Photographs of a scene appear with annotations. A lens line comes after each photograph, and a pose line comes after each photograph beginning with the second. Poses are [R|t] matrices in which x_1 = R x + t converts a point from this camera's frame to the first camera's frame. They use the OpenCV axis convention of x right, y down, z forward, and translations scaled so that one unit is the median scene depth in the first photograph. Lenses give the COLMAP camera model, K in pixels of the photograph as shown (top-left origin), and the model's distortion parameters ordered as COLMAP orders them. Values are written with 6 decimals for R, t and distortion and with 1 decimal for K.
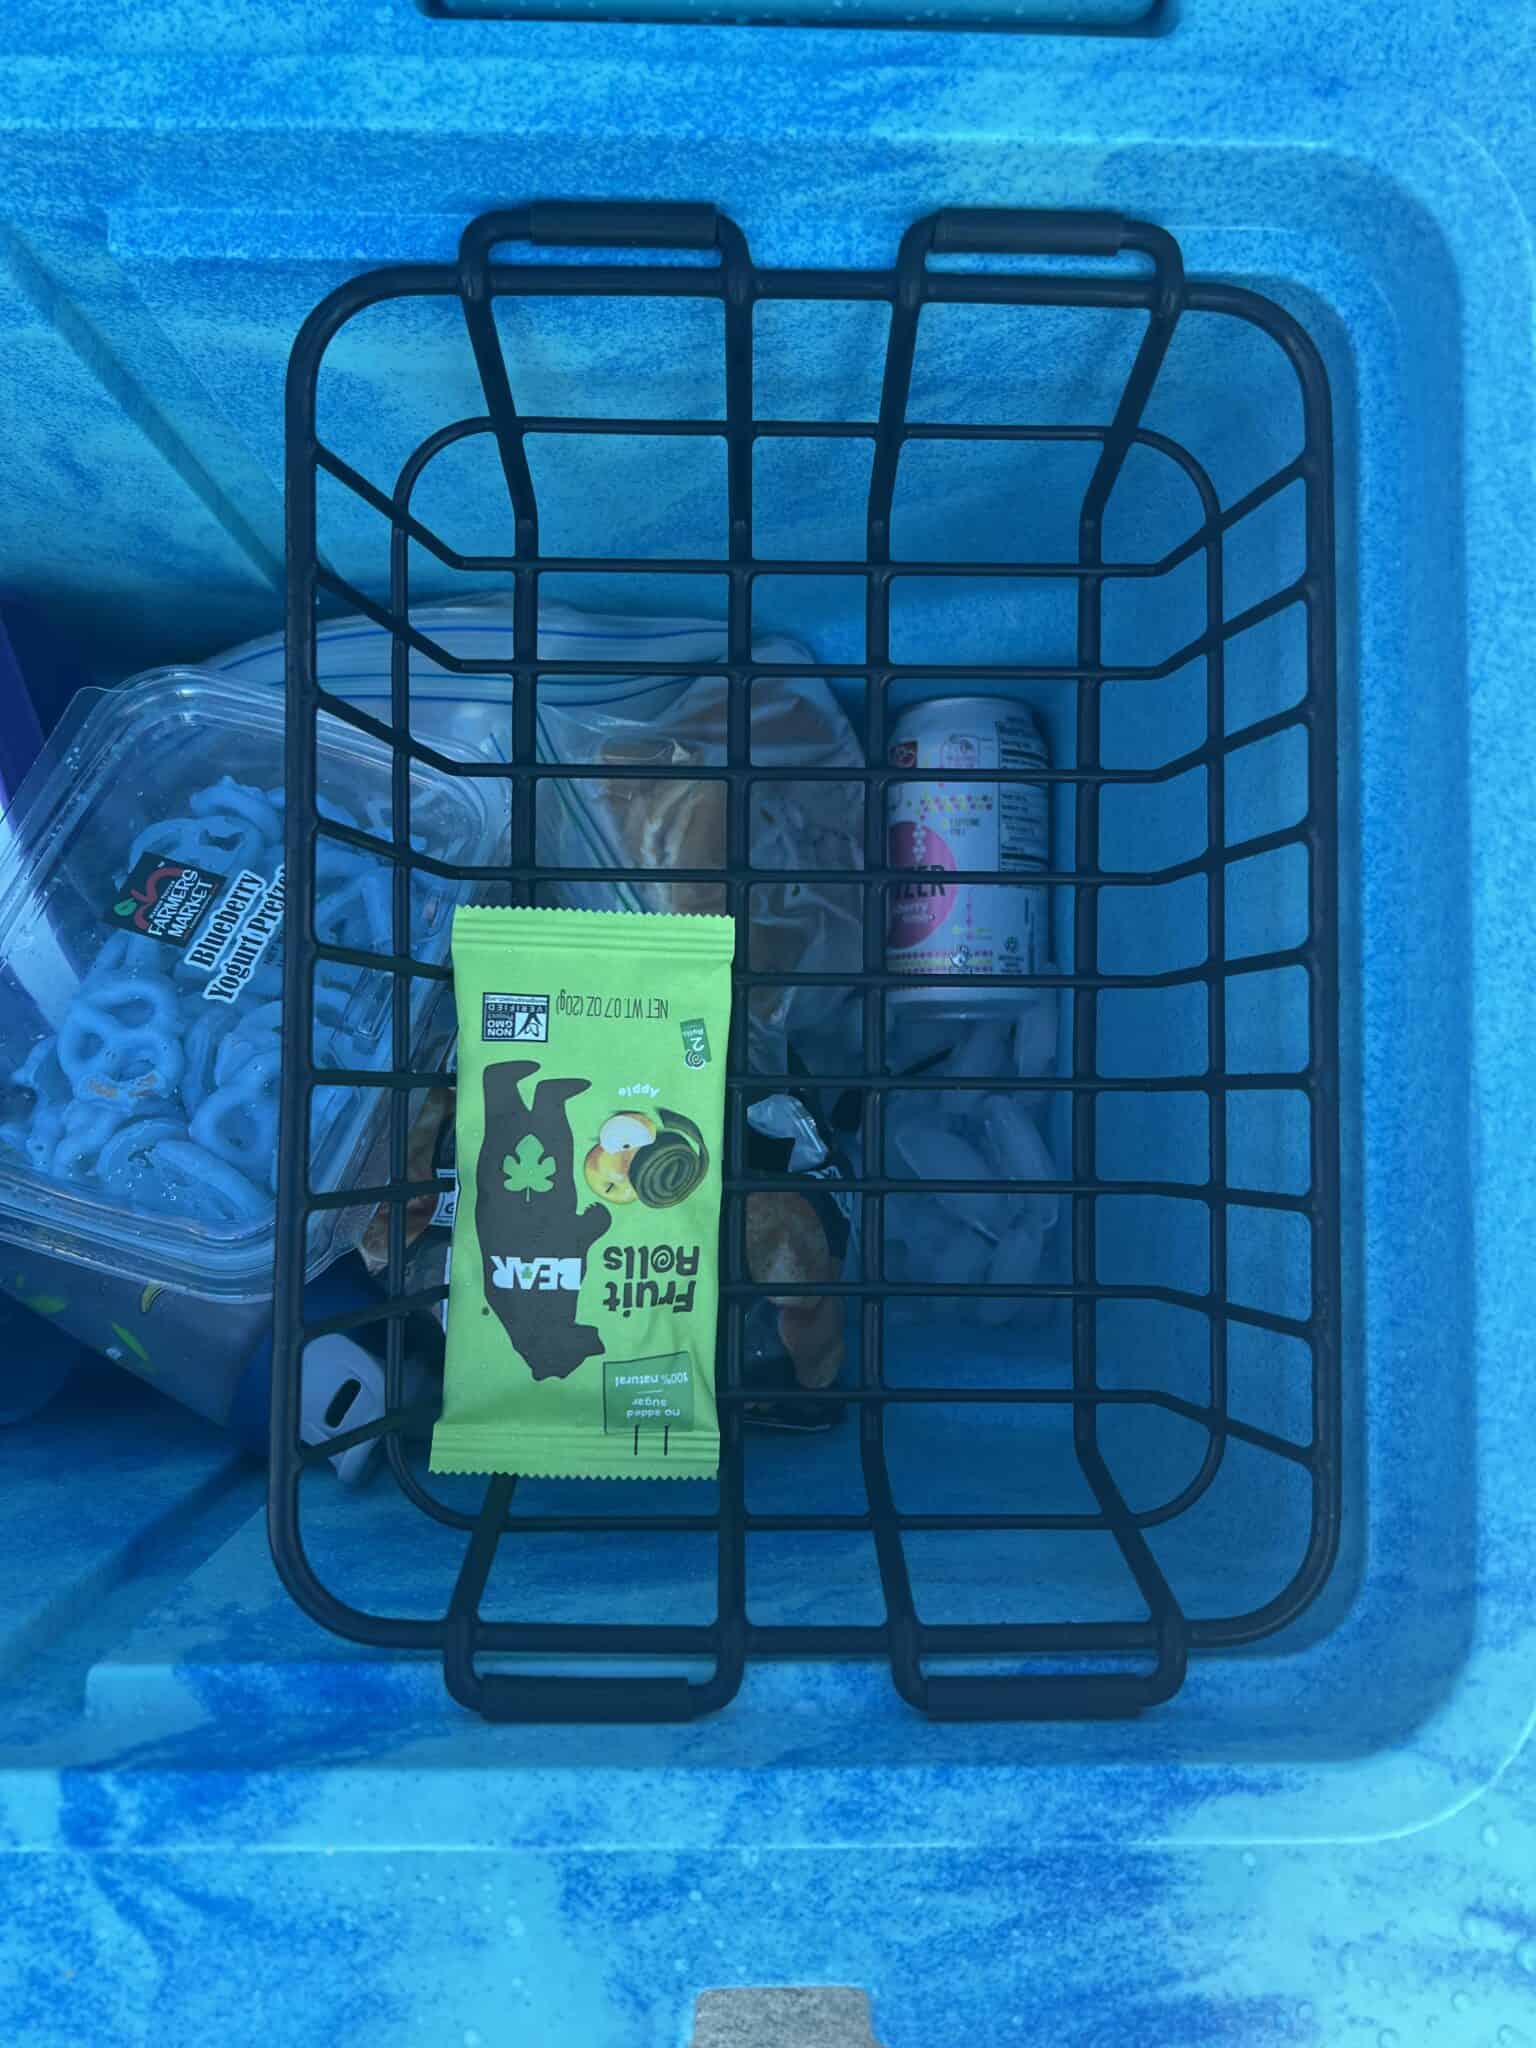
lens RADIAL K [[1547.4, 0, 795.1], [0, 1547.4, 1157.6], [0, 0, 1]] dist [0.011408, -0.010796]
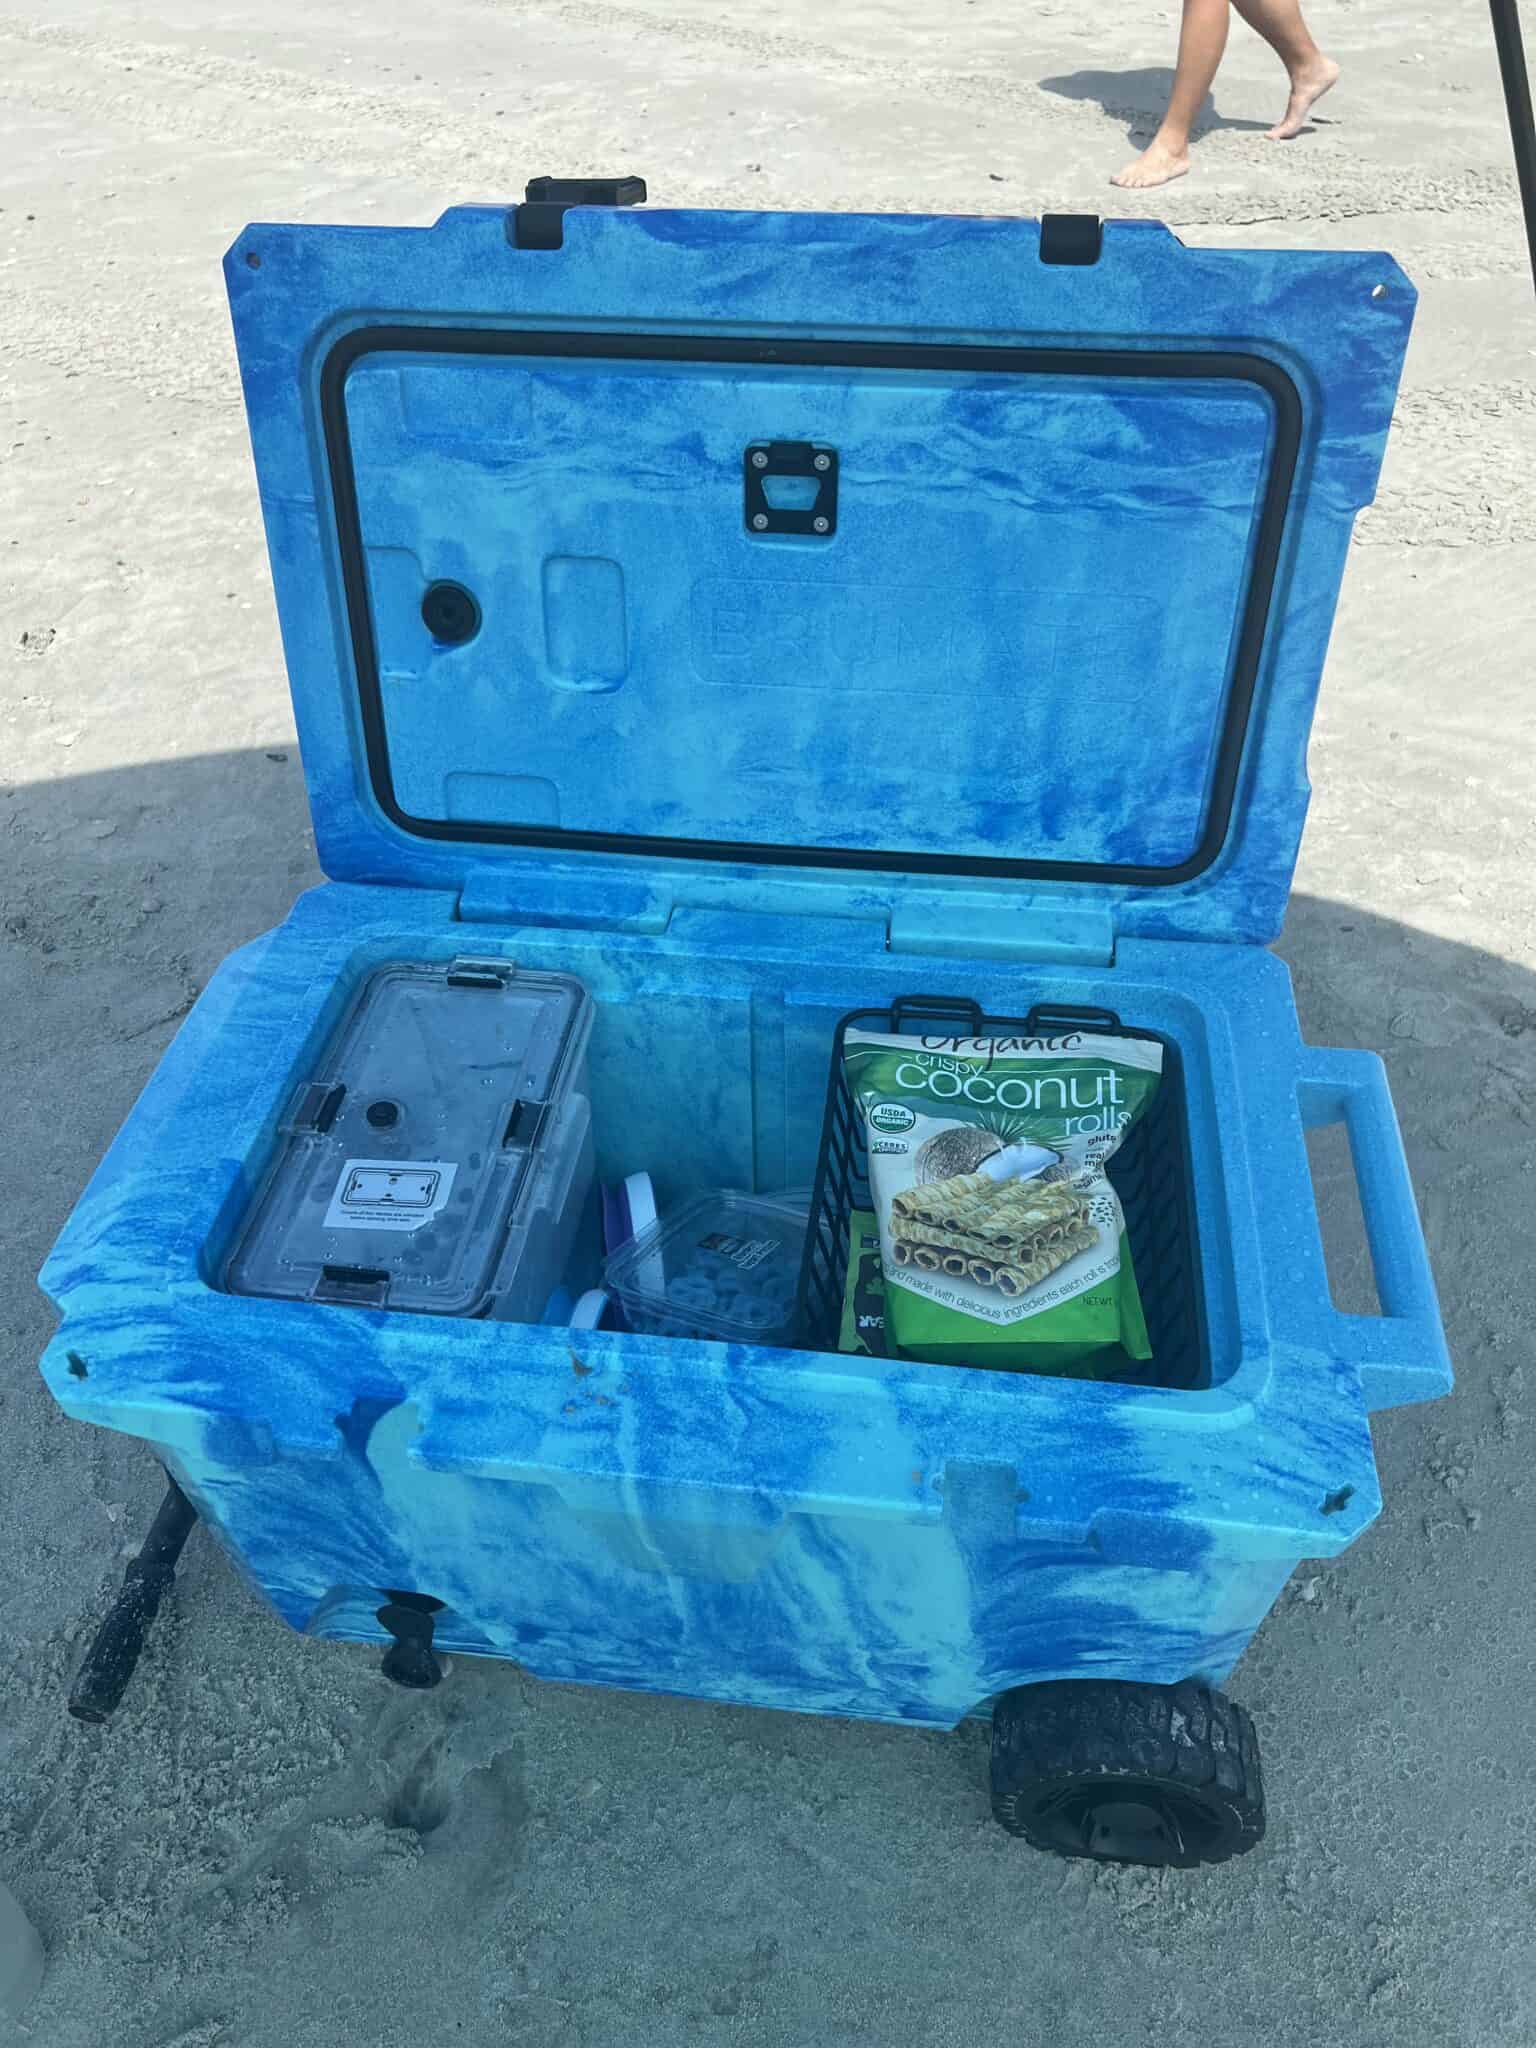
lens RADIAL K [[1547.4, 0, 769.1], [0, 1547.4, 1024.1], [0, 0, 1]] dist [0.011408, -0.010796]
pose [[0.991349, 0.053232, -0.119972, -0.086065], [-0.123002, 0.695738, -0.707686, 1.894529], [0.045798, 0.716320, 0.696267, -1.322985]]
